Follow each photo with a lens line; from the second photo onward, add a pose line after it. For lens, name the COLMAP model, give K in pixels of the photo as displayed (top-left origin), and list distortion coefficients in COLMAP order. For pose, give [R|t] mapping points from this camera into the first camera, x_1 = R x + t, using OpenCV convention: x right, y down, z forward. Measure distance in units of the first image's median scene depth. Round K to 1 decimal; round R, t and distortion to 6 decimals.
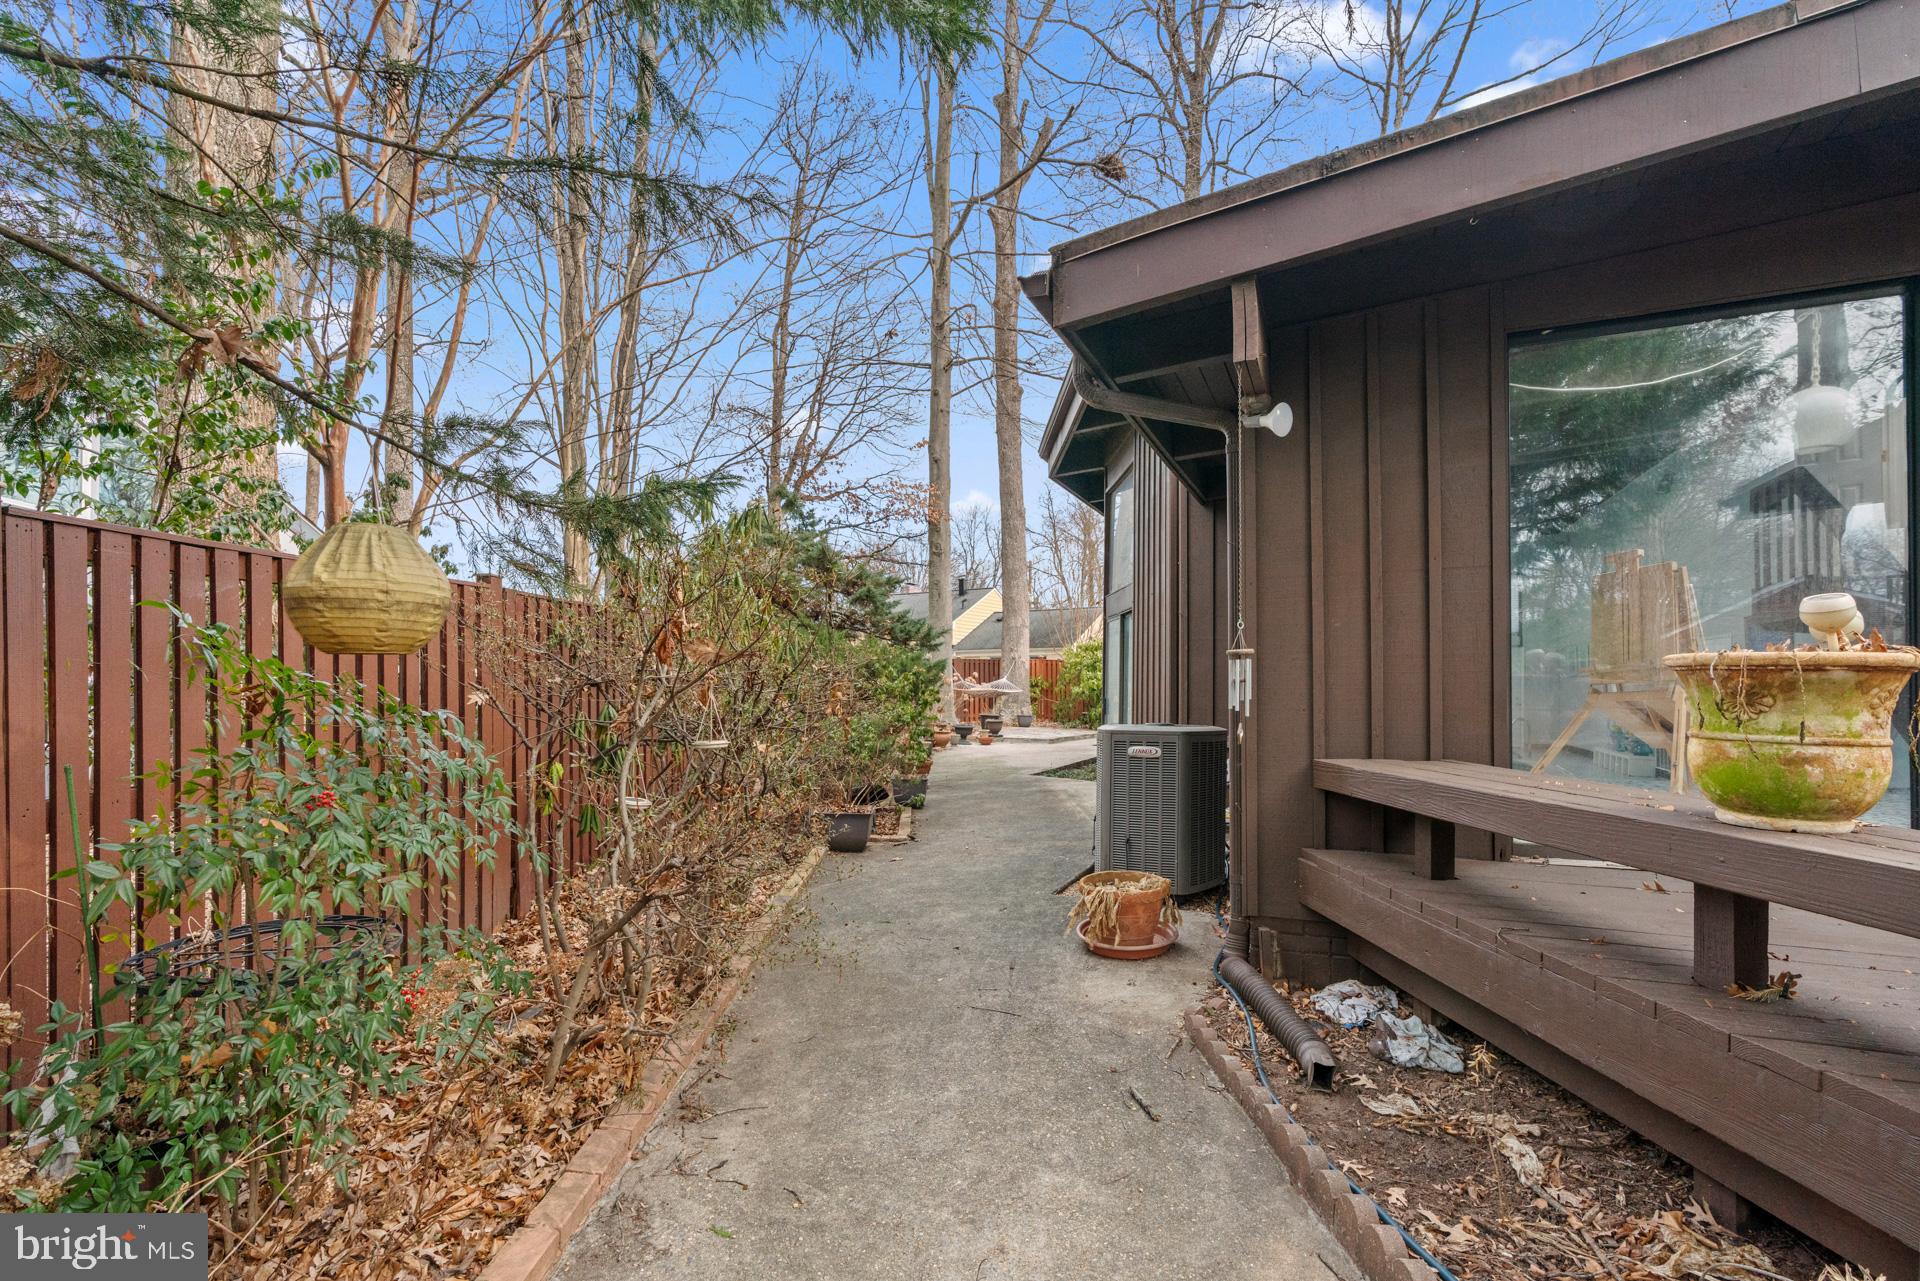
lens RADIAL K [[870.8, 0, 956.7], [0, 870.8, 656.6], [0, 0, 1]] dist [-0.012323, 0.007144]
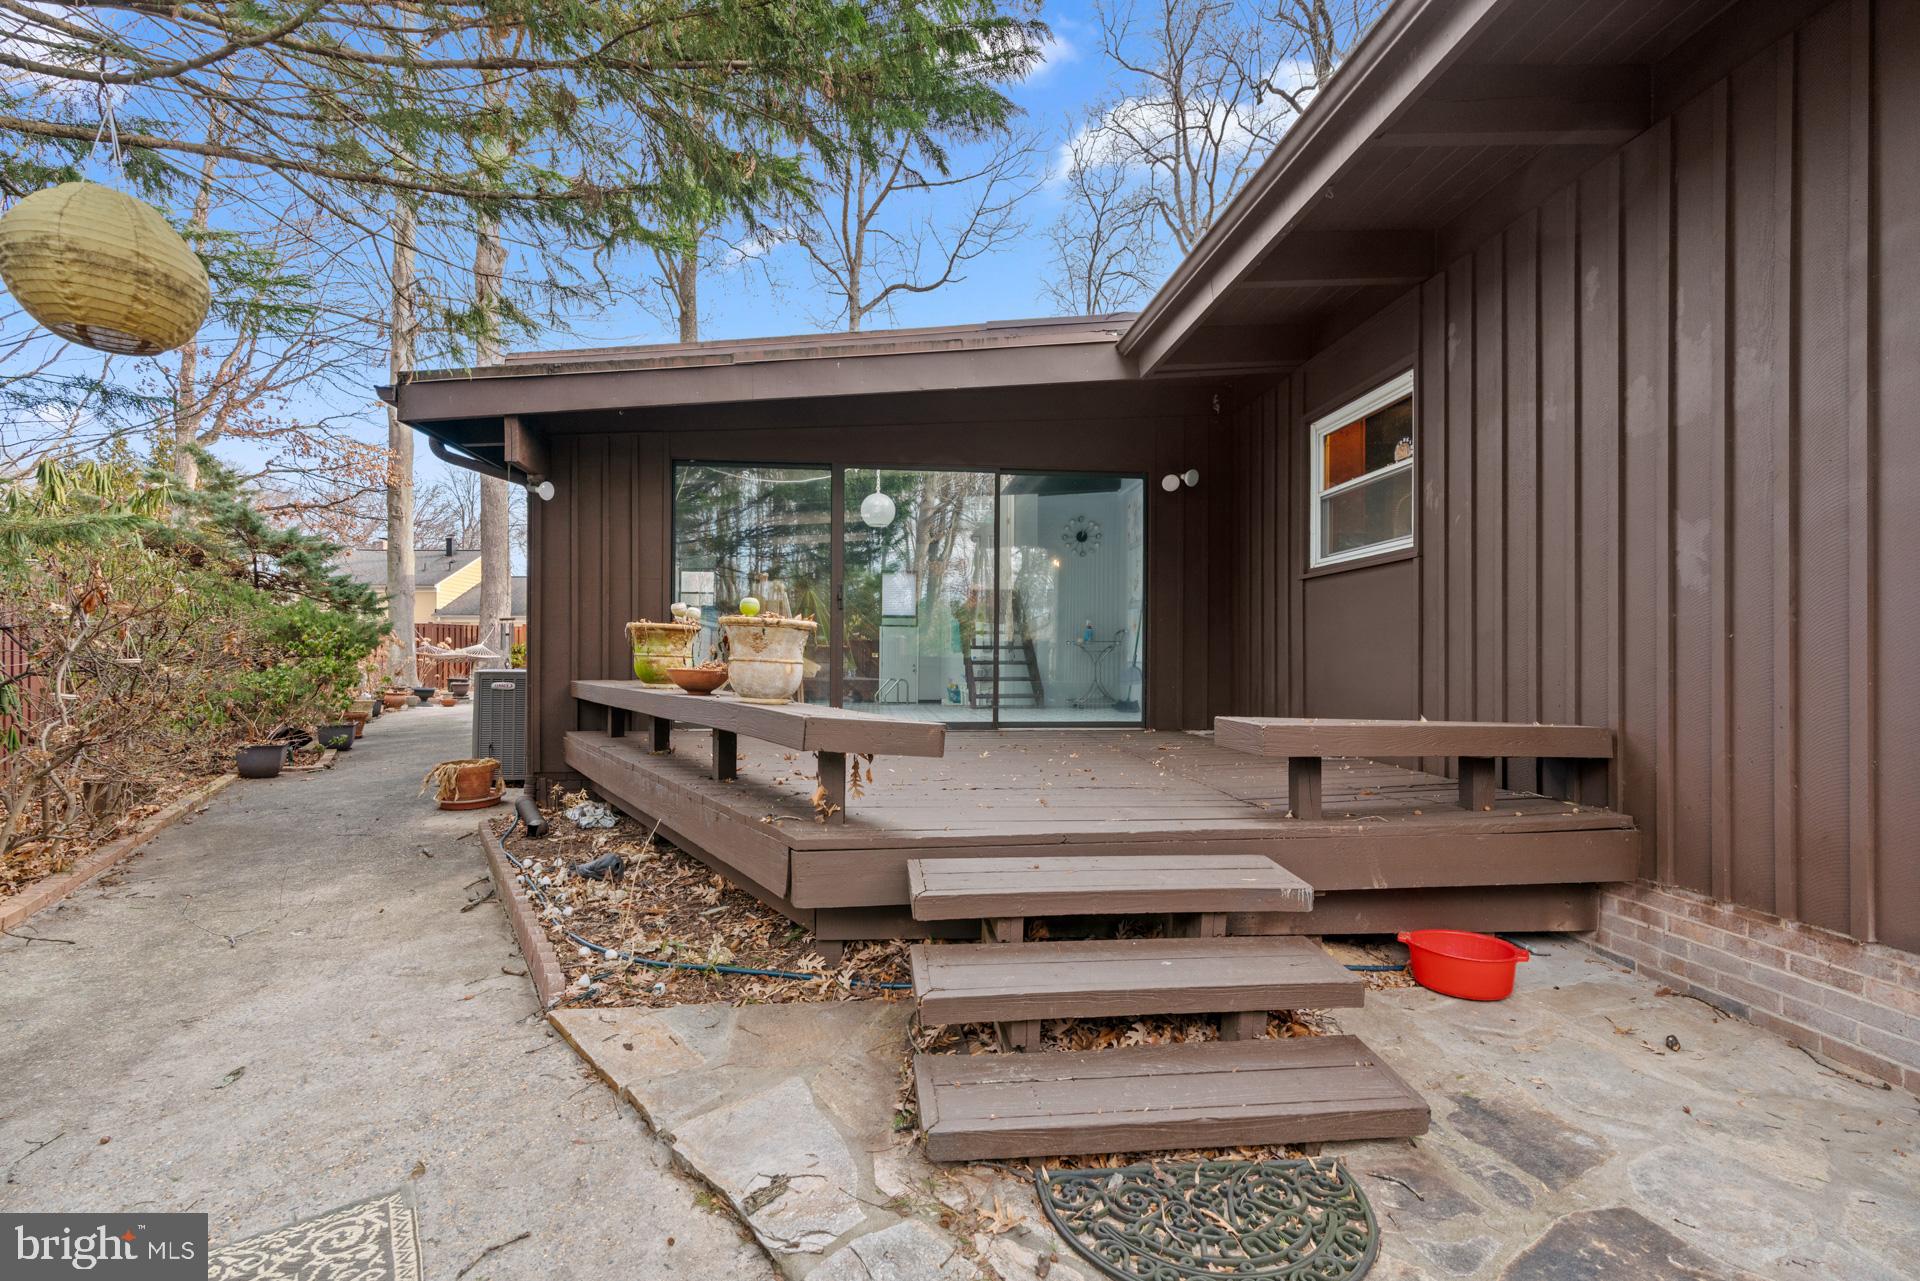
lens RADIAL K [[870.8, 0, 956.7], [0, 870.8, 656.6], [0, 0, 1]] dist [-0.012323, 0.007144]
pose [[0.867883, 0.008782, 0.496691, 0.060344], [-0.024542, 0.999381, 0.025212, 0.001062], [-0.496162, -0.034071, 0.867561, -0.269280]]
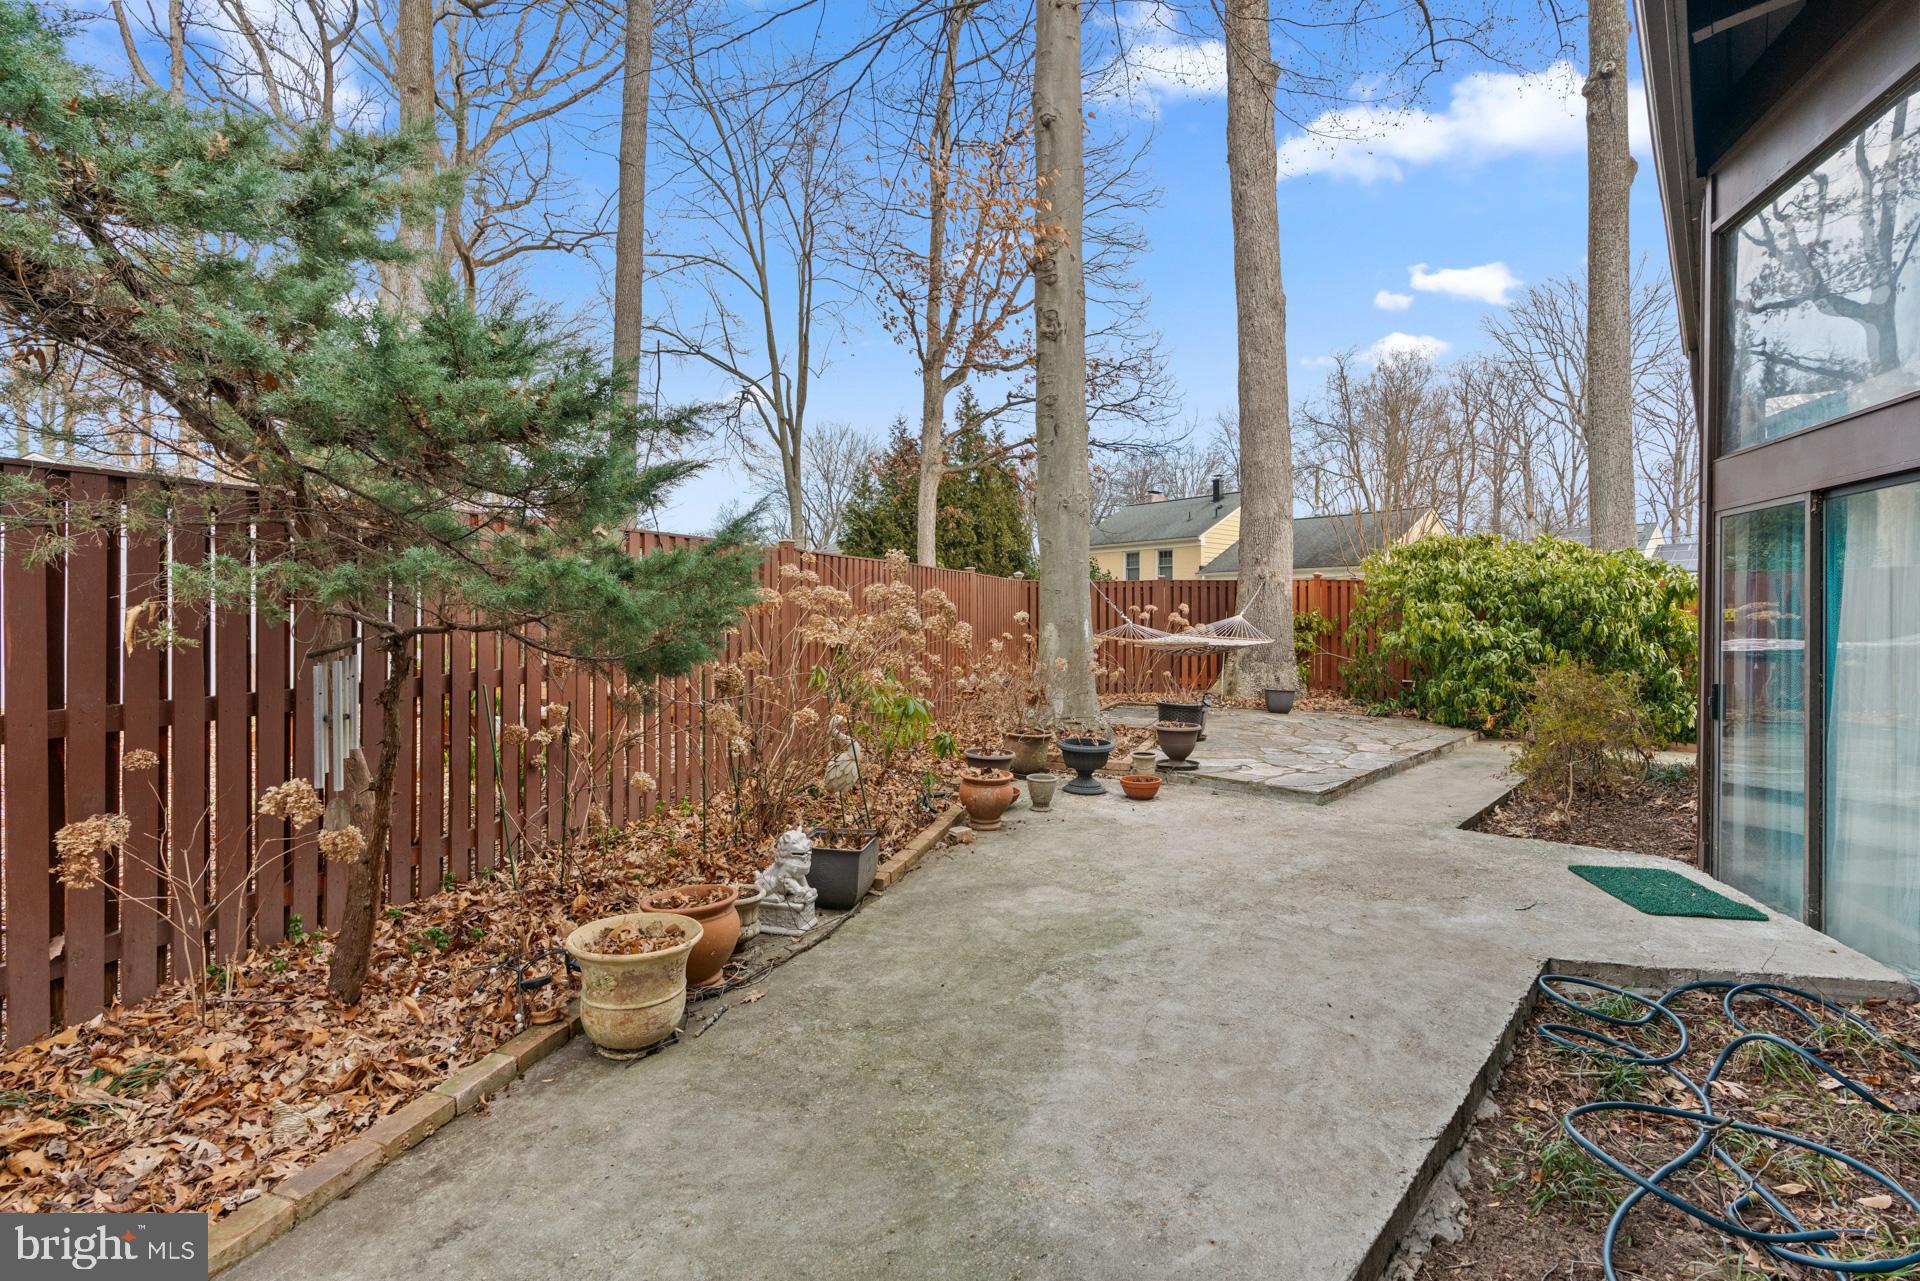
lens RADIAL K [[870.8, 0, 956.7], [0, 870.8, 656.6], [0, 0, 1]] dist [-0.012323, 0.007144]
pose [[0.951742, 0.010728, -0.306711, 0.097732], [0.014335, 0.996744, 0.079347, 0.009654], [0.306563, -0.079915, 0.948490, 0.830546]]
